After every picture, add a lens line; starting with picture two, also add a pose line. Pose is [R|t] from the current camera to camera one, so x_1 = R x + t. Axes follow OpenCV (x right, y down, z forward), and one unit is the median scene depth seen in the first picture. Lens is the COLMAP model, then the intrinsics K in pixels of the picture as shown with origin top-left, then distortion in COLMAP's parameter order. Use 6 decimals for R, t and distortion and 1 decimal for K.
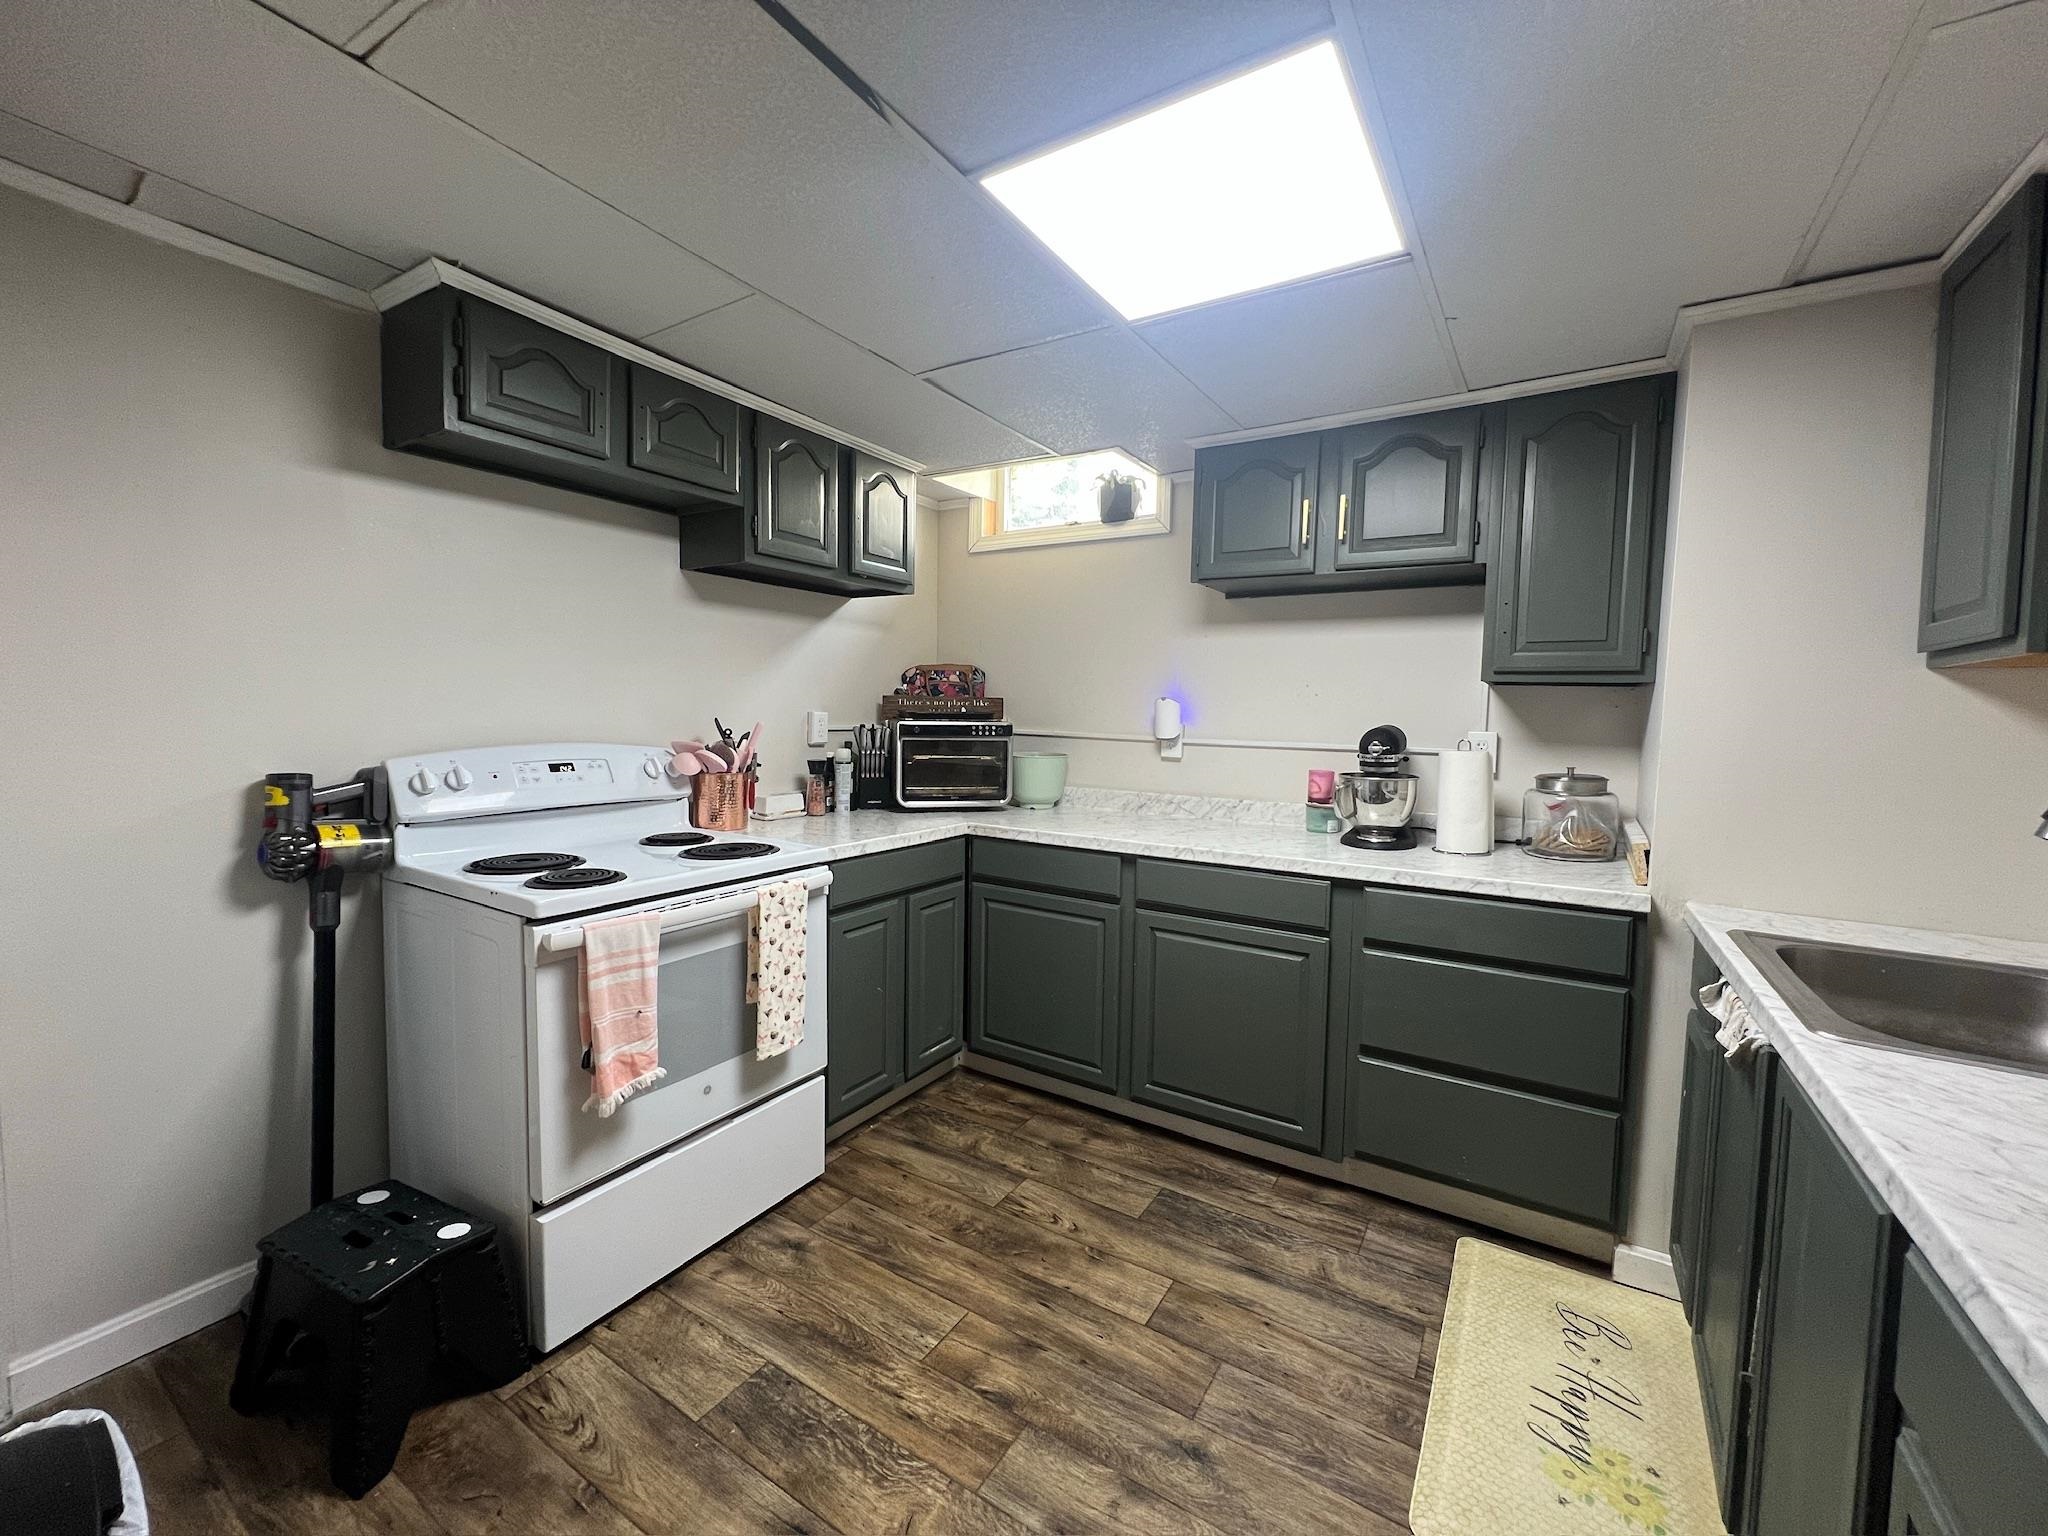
lens RADIAL K [[825.0, 0, 1018.9], [0, 825.0, 762.8], [0, 0, 1]] dist [-0.003415, -0.000265]
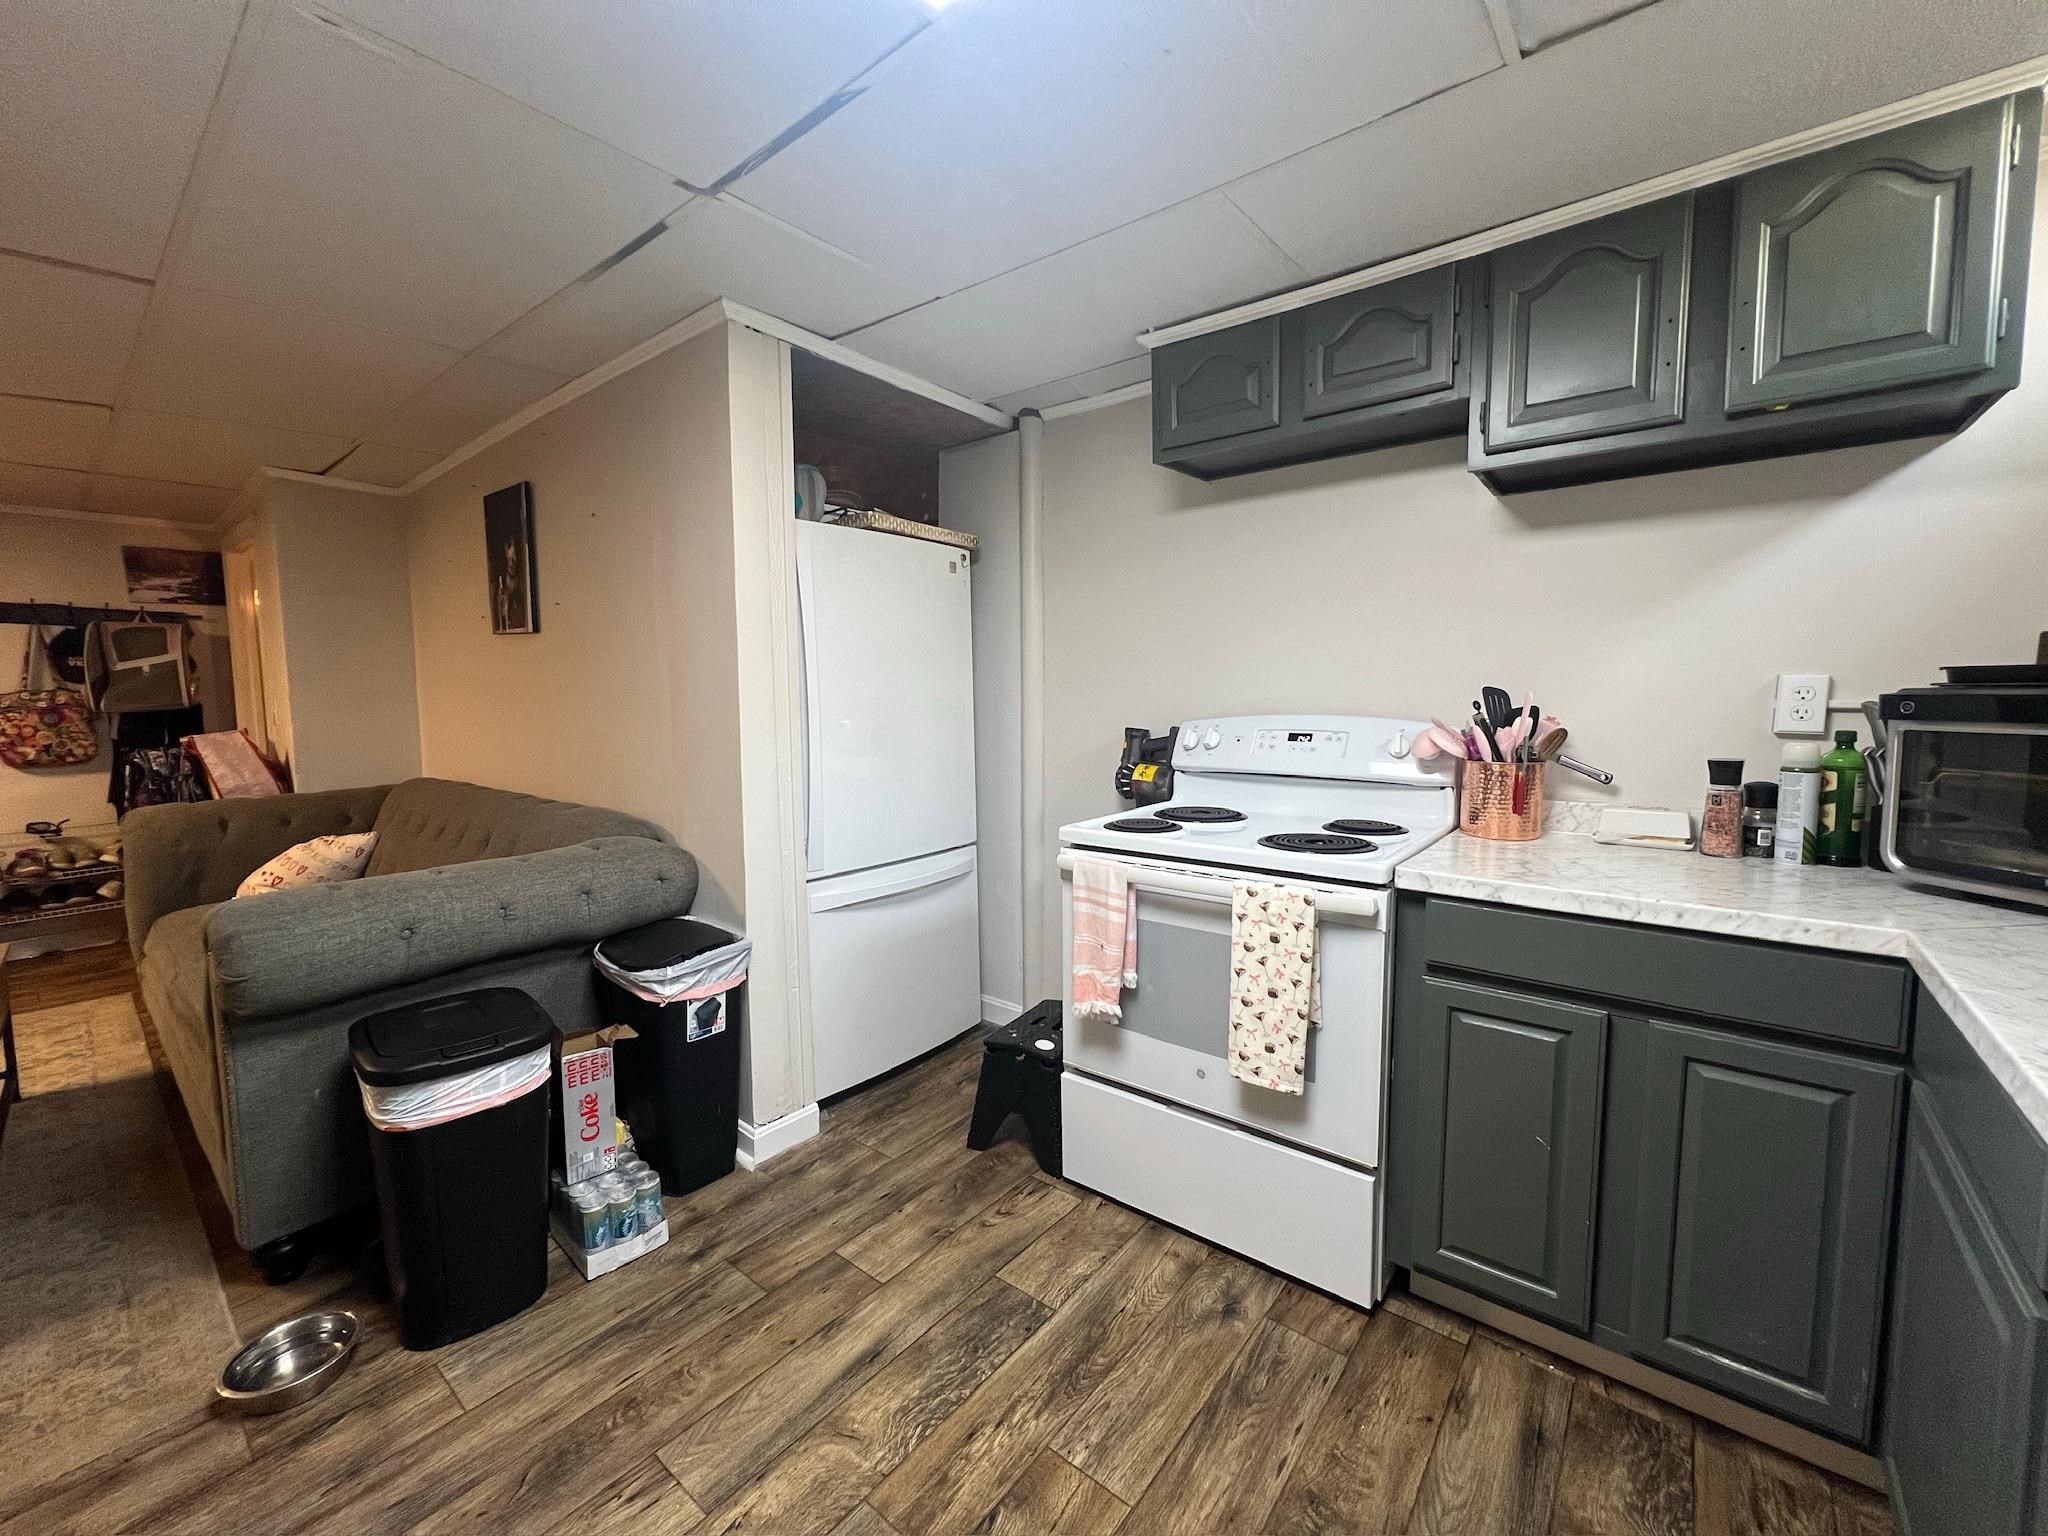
lens RADIAL K [[824.7, 0, 1023.1], [0, 824.7, 763.0], [0, 0, 1]] dist [0.000477, 0.000435]
pose [[-0.120760, 0.071837, -0.990079, 0.622932], [-0.056590, 0.995258, 0.079114, -0.029801], [0.991067, 0.065582, -0.116122, 0.959571]]
